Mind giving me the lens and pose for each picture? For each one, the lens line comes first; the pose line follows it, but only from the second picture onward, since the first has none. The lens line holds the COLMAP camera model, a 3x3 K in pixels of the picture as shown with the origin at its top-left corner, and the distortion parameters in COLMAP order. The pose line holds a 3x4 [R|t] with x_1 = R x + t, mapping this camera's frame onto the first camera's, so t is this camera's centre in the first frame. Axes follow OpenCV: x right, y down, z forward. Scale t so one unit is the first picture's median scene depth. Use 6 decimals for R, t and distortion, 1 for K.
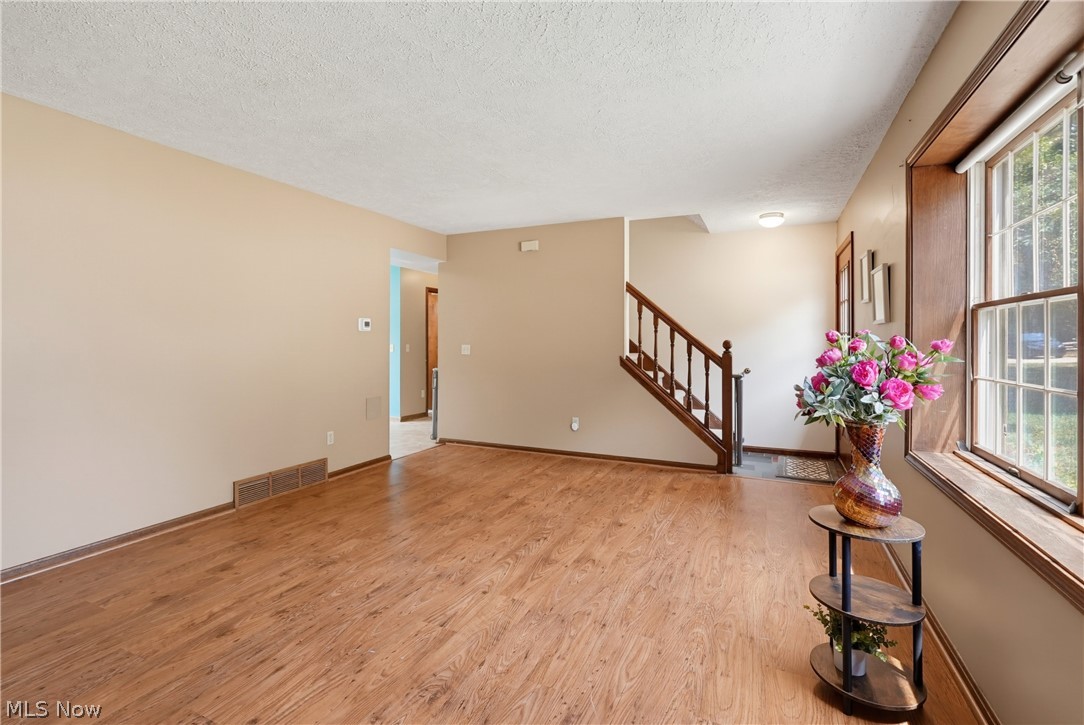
lens RADIAL K [[508.3, 0, 542.0], [0, 508.3, 362.5], [0, 0, 1]] dist [-0.008942, 0.000734]
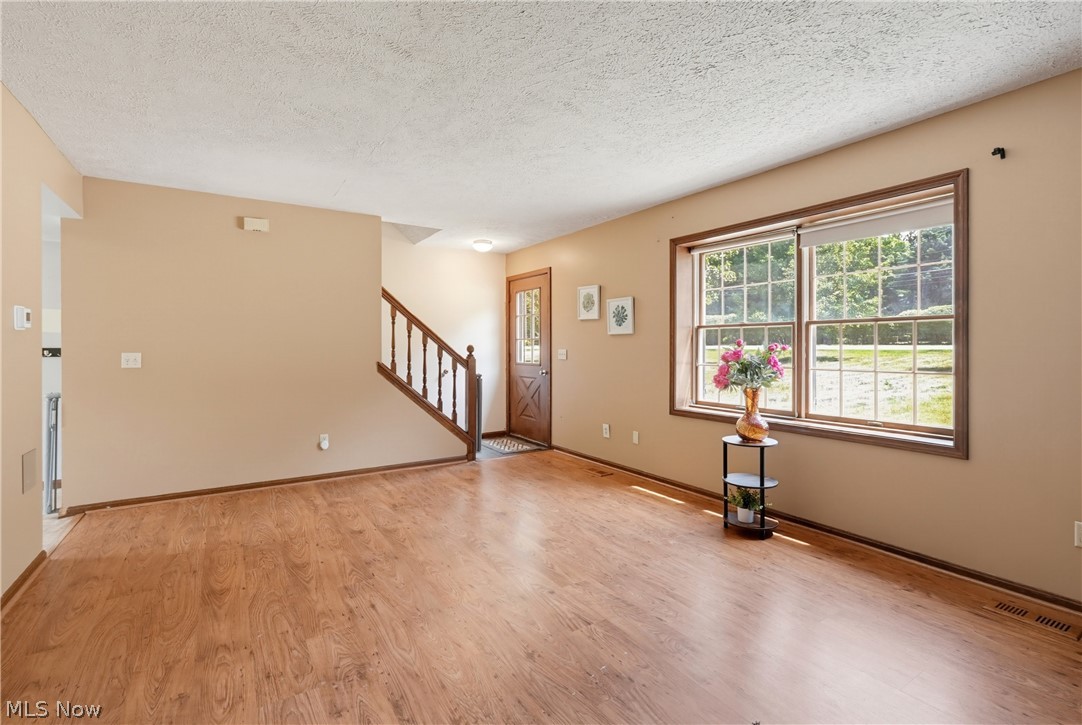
lens RADIAL K [[507.4, 0, 541.0], [0, 507.4, 362.5], [0, 0, 1]] dist [-0.008942, 0.000734]
pose [[0.517693, -0.031630, 0.854981, -0.641795], [0.037592, 0.999192, 0.014203, -0.016932], [-0.854740, 0.024787, 0.518464, 0.310617]]
